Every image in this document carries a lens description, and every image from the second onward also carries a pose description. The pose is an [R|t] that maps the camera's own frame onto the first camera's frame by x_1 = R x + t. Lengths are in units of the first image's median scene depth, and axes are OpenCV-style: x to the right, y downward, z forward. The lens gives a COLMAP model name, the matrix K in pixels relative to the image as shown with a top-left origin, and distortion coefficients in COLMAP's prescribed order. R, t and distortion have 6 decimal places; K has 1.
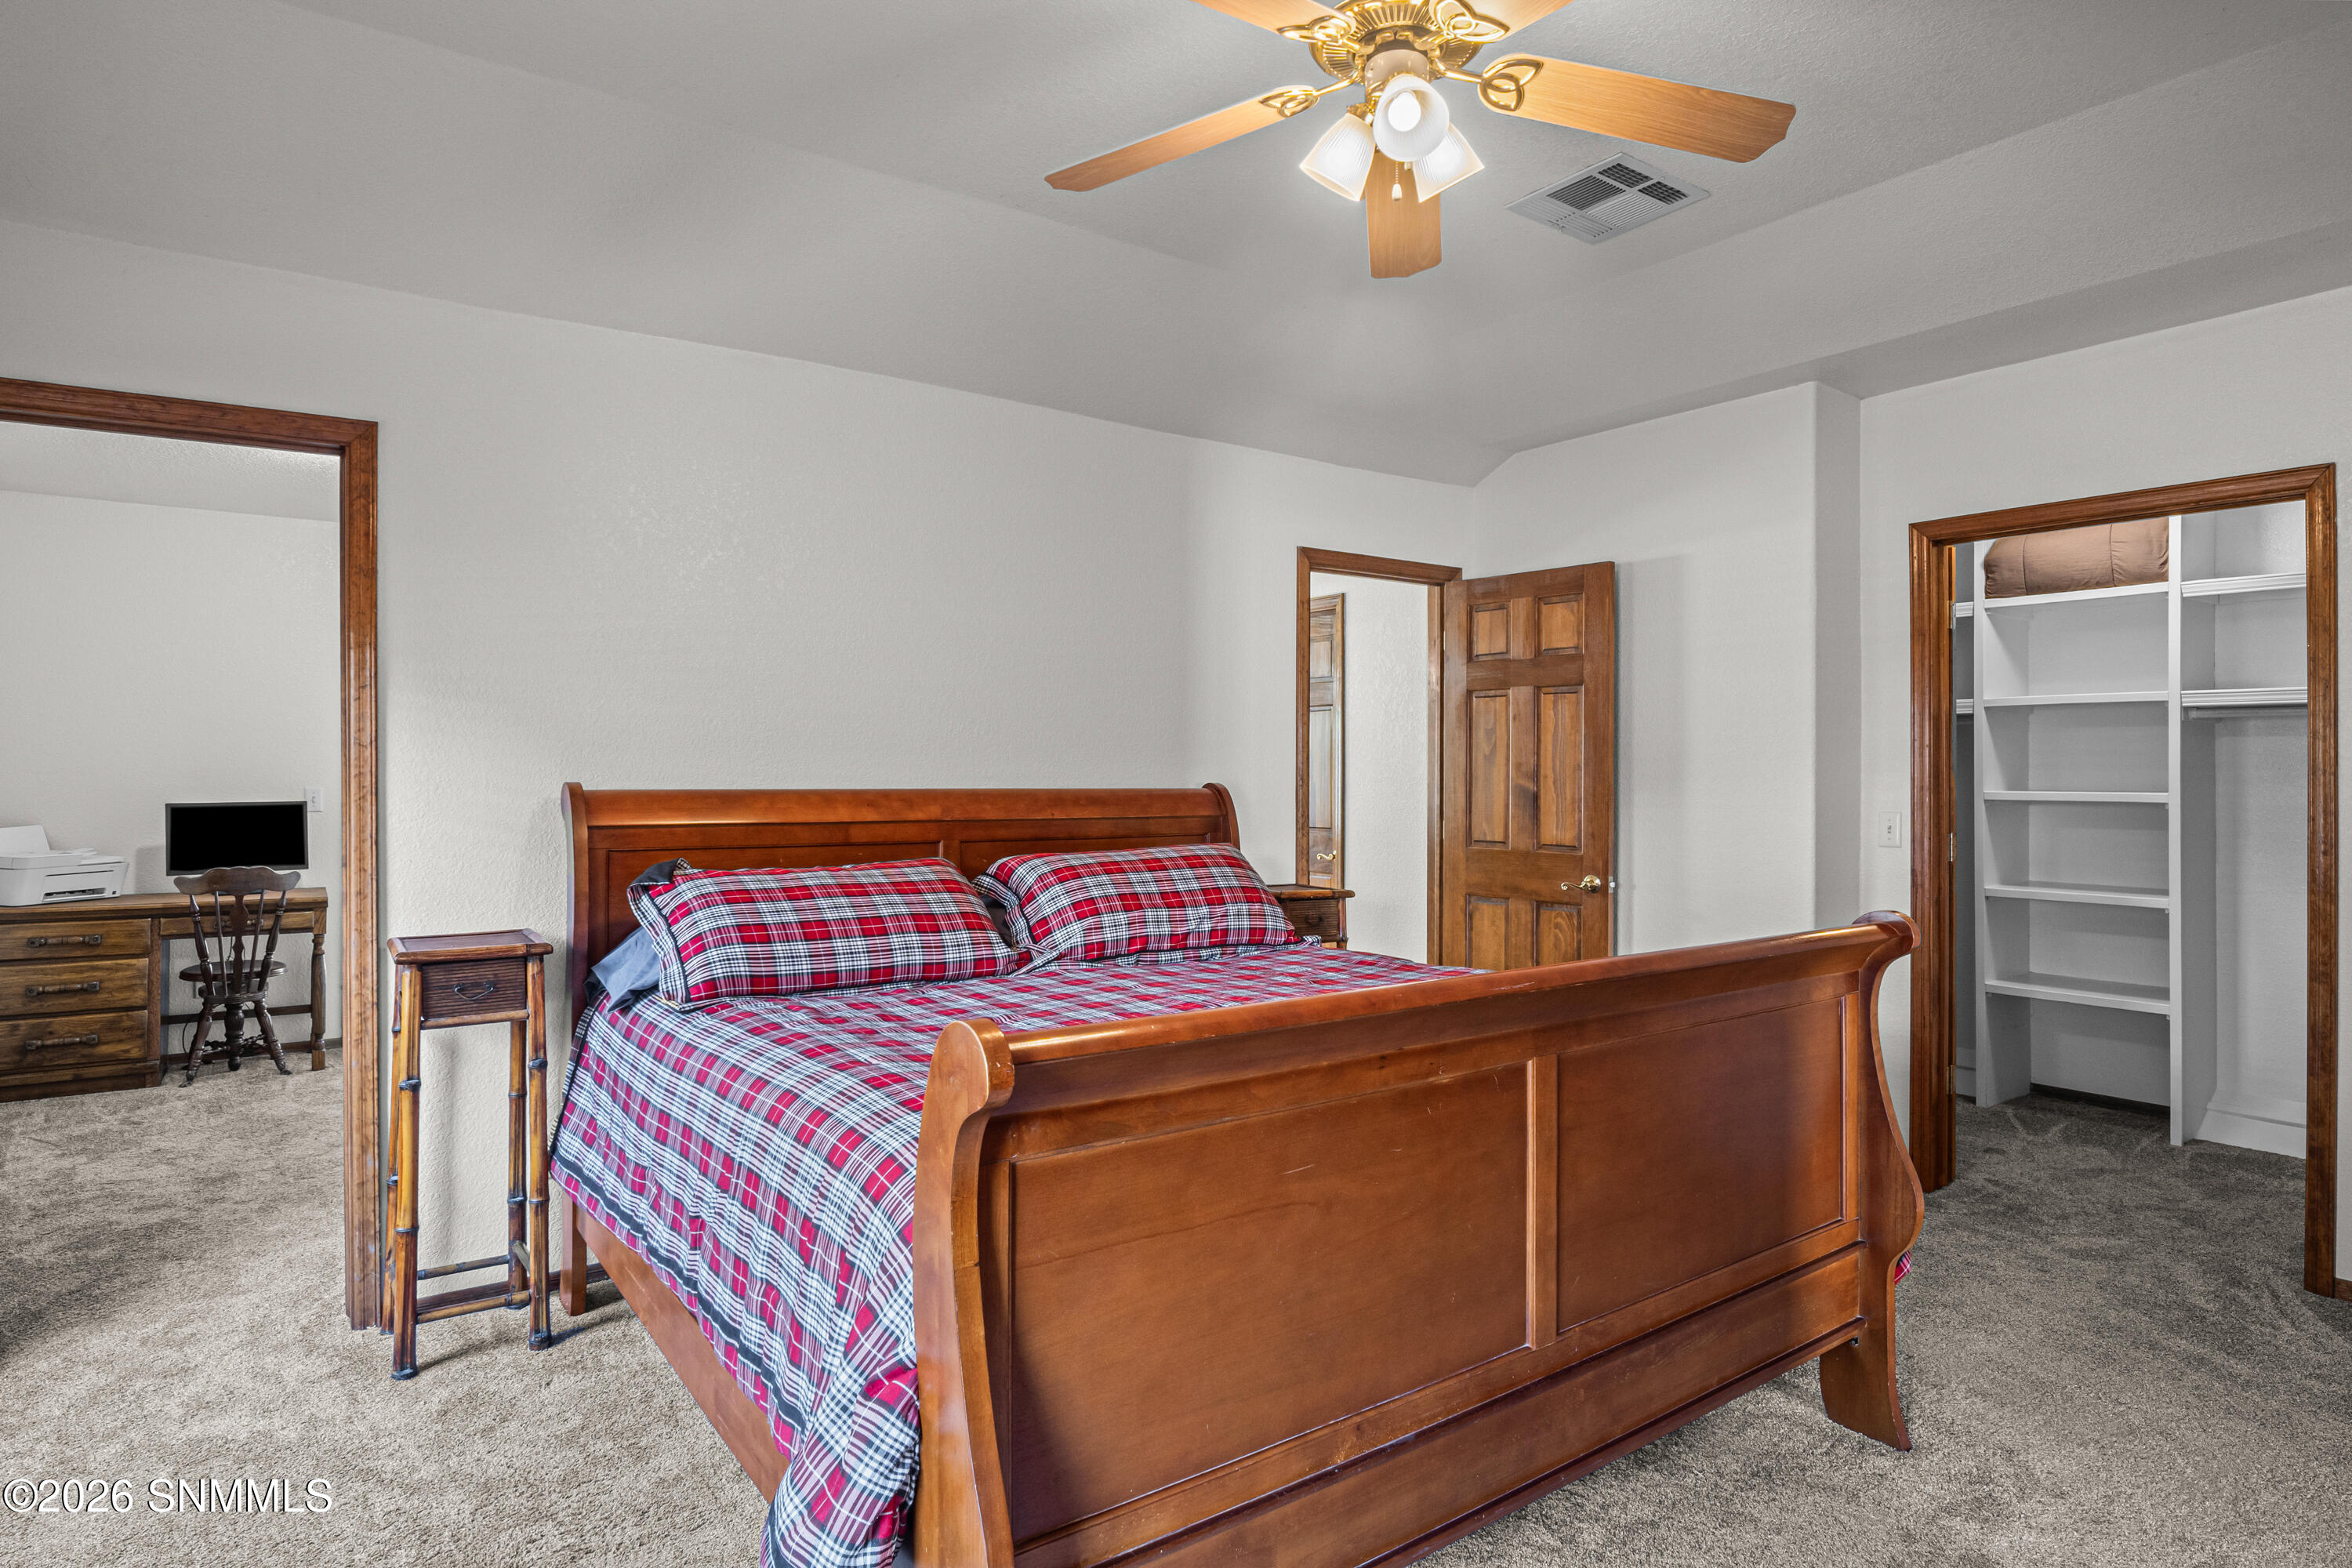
lens RADIAL K [[1262.4, 0, 1168.9], [0, 1262.4, 787.7], [0, 0, 1]] dist [-0.008954, 0.001574]
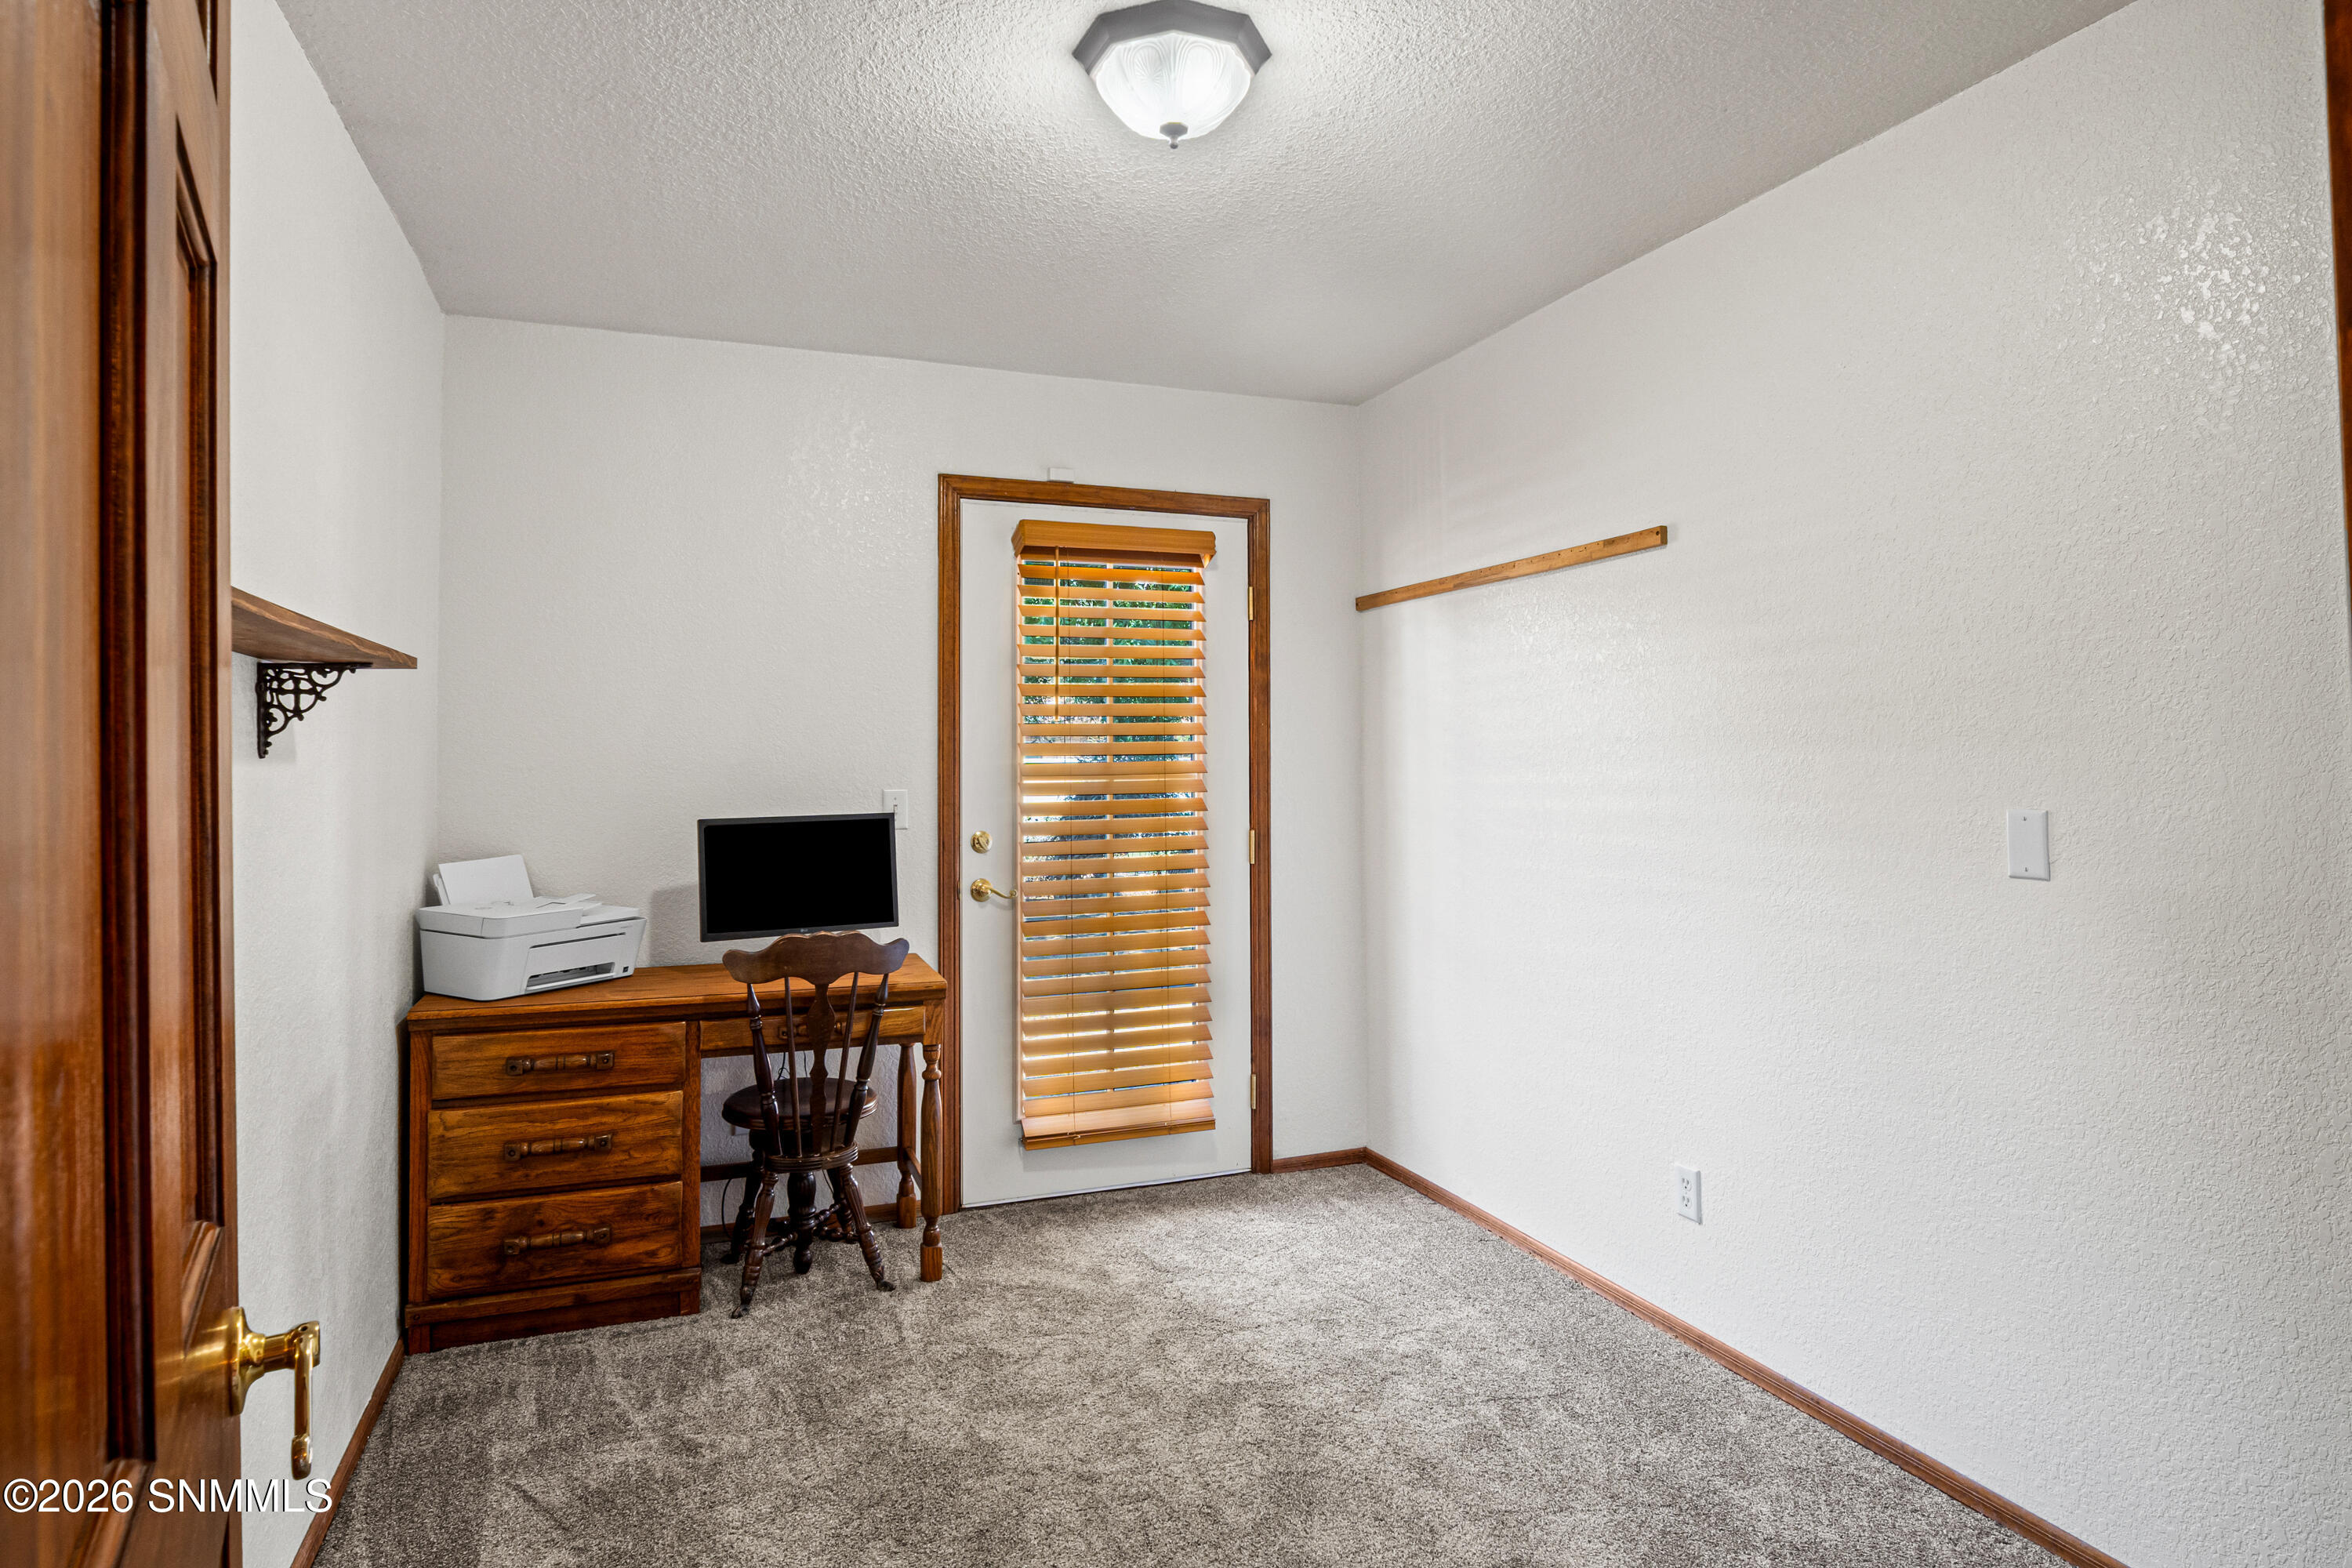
lens RADIAL K [[1262.4, 0, 1180.0], [0, 1262.4, 769.4], [0, 0, 1]] dist [-0.008954, 0.001574]
pose [[0.965900, -0.020999, -0.258061, -0.438896], [0.016766, 0.999687, -0.018592, 0.004845], [0.258371, 0.013631, 0.965950, 0.497490]]
